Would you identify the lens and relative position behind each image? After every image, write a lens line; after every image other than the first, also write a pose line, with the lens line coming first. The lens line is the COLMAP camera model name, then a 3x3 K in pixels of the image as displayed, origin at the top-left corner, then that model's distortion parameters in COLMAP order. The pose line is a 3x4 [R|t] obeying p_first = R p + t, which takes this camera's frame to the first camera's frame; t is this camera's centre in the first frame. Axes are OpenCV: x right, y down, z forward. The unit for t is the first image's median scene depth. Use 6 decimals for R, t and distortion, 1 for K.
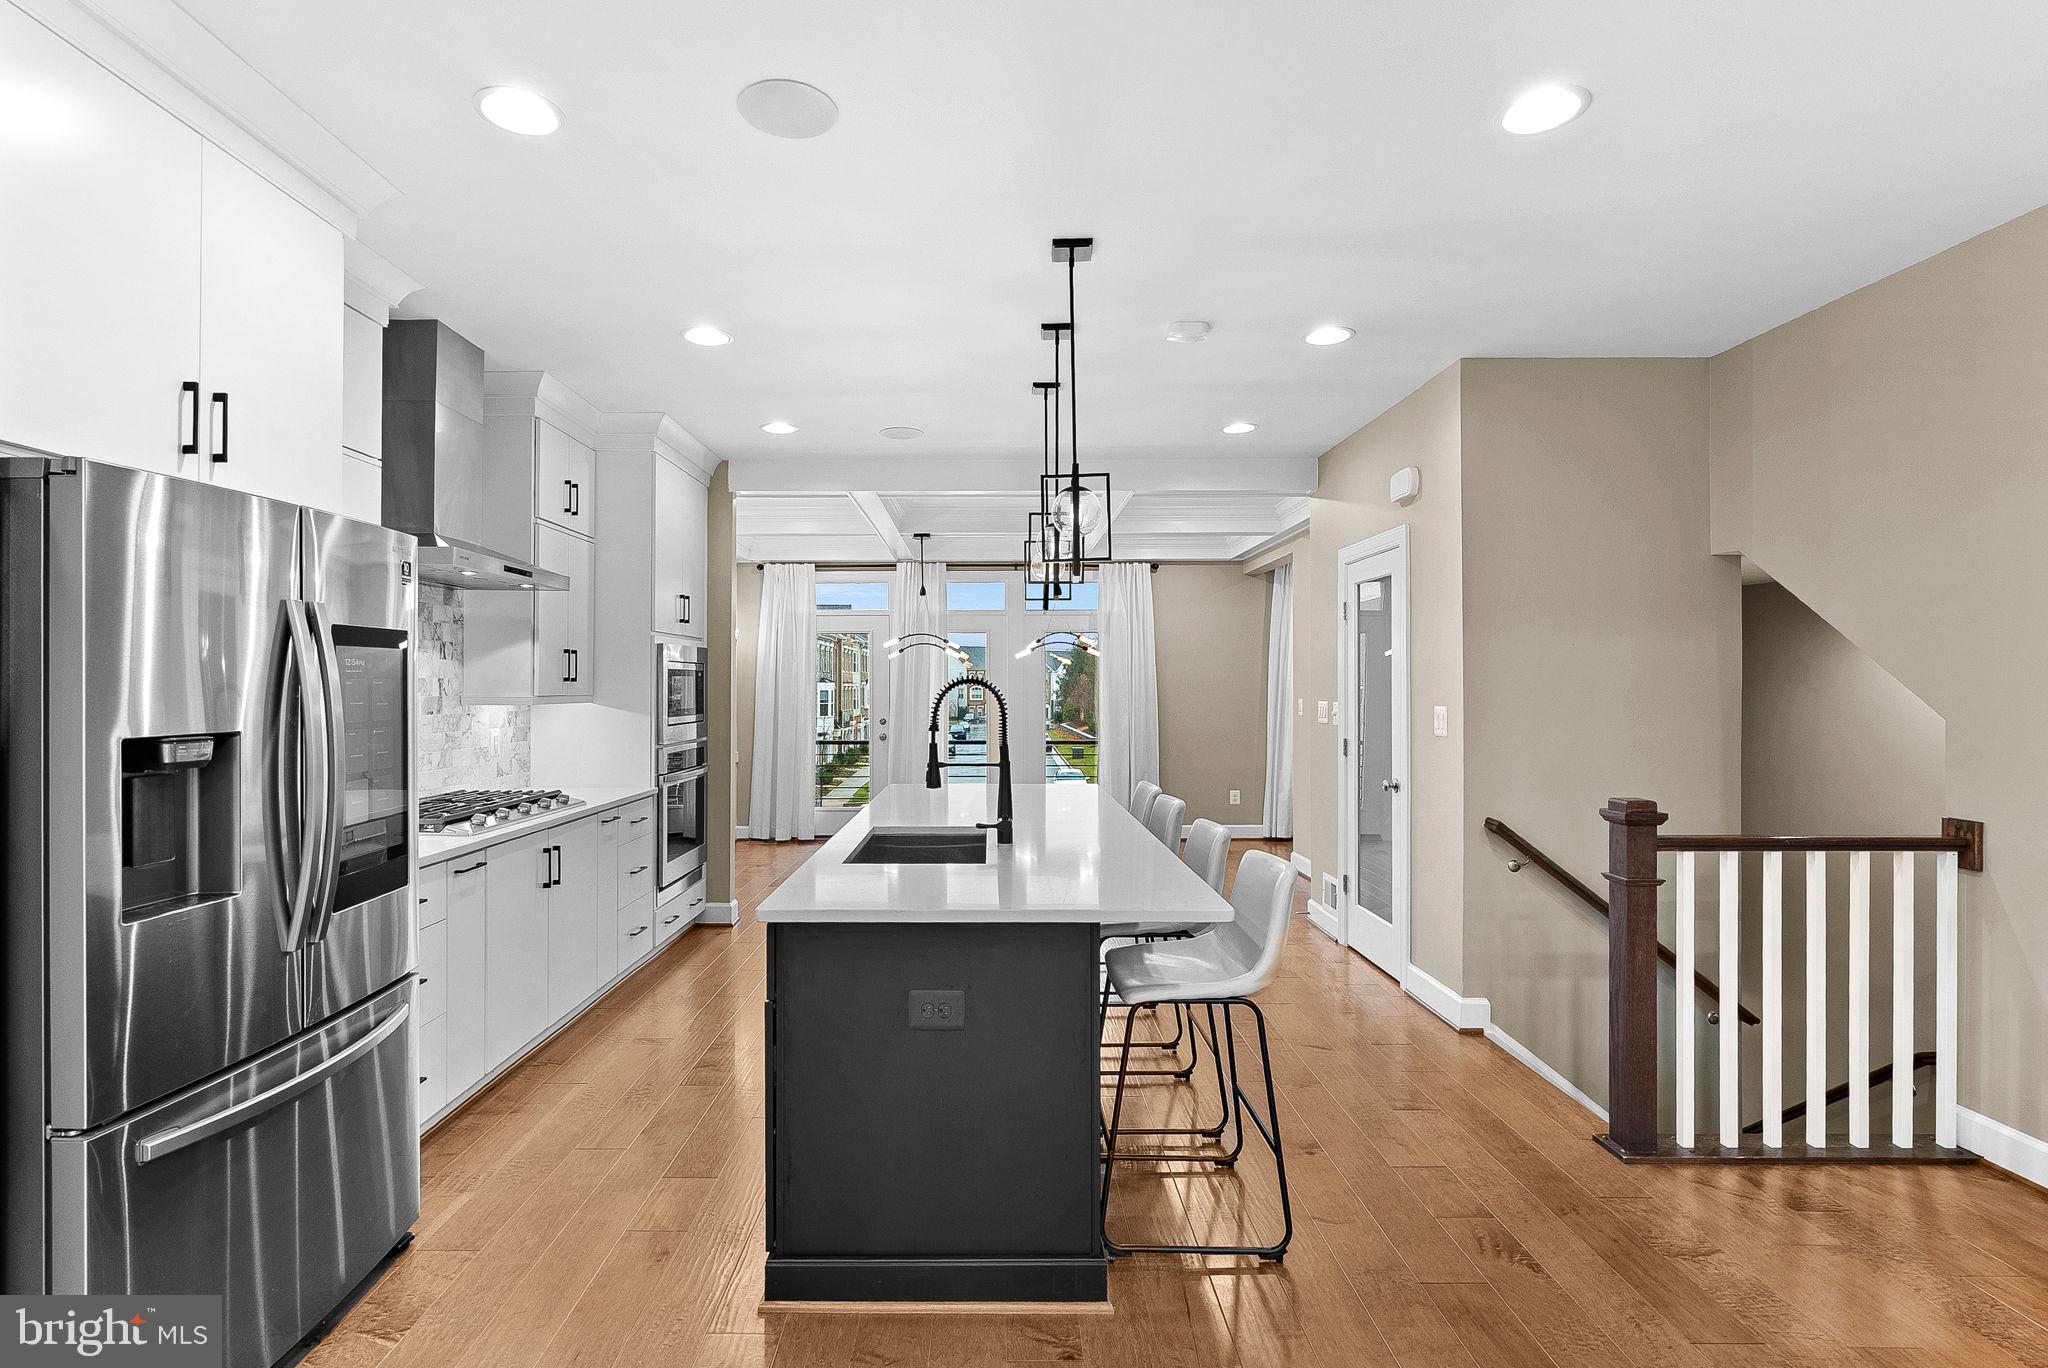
lens RADIAL K [[985.2, 0, 986.0], [0, 985.2, 690.9], [0, 0, 1]] dist [0.001005, 0.000344]
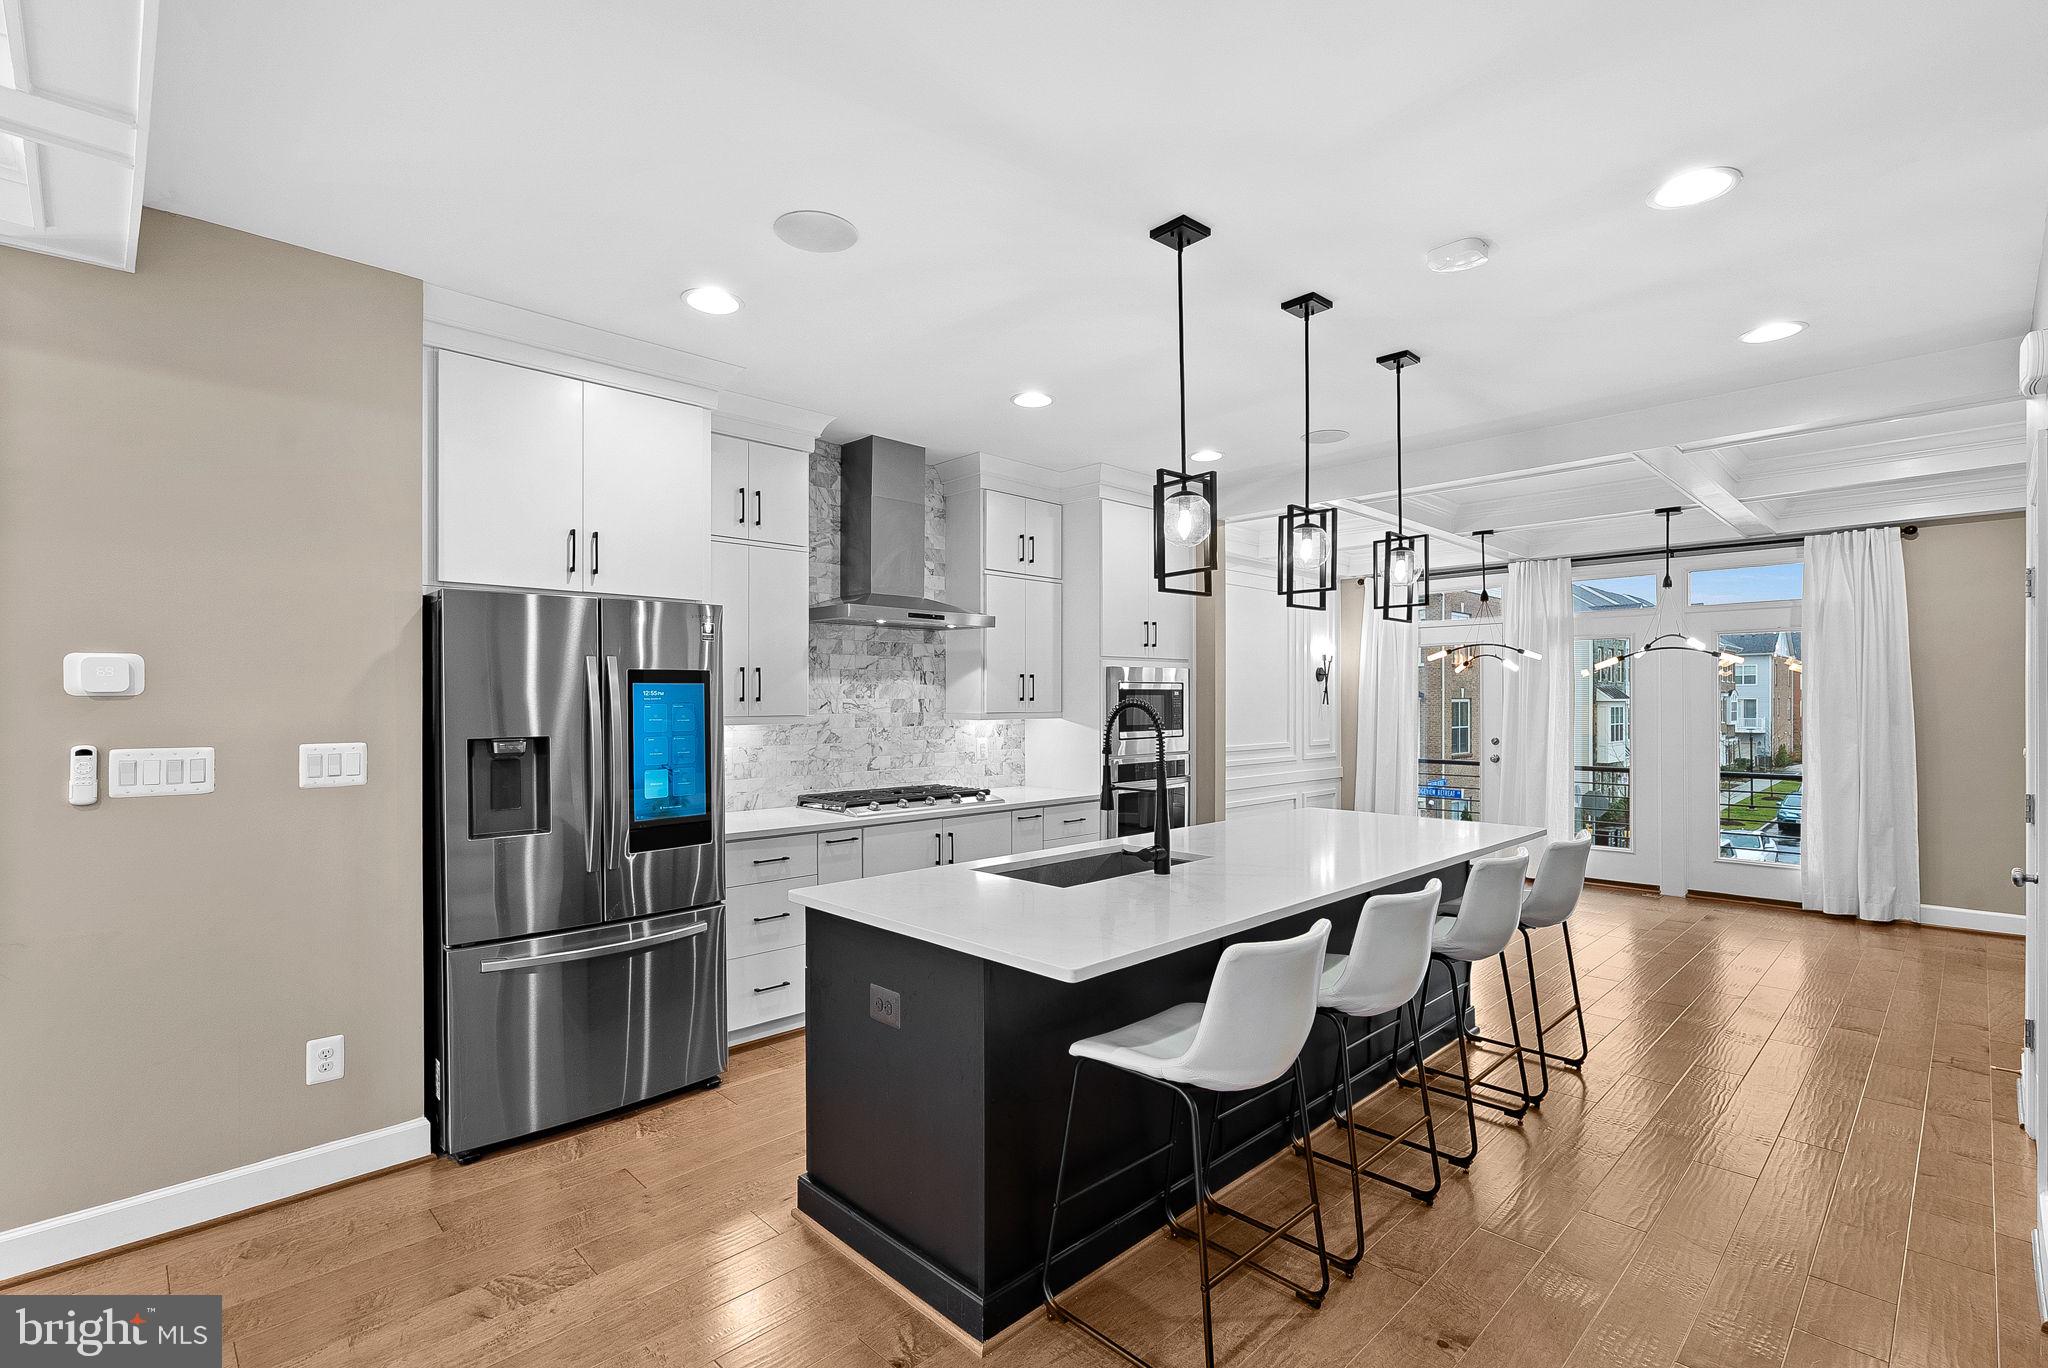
lens RADIAL K [[941.2, 0, 1027.5], [0, 941.2, 709.3], [0, 0, 1]] dist [-0.001272, 0.000219]
pose [[0.706530, 0.007495, -0.707643, 0.388078], [-0.002534, 0.999964, 0.008061, -0.008211], [0.707679, -0.003902, 0.706524, 0.178852]]
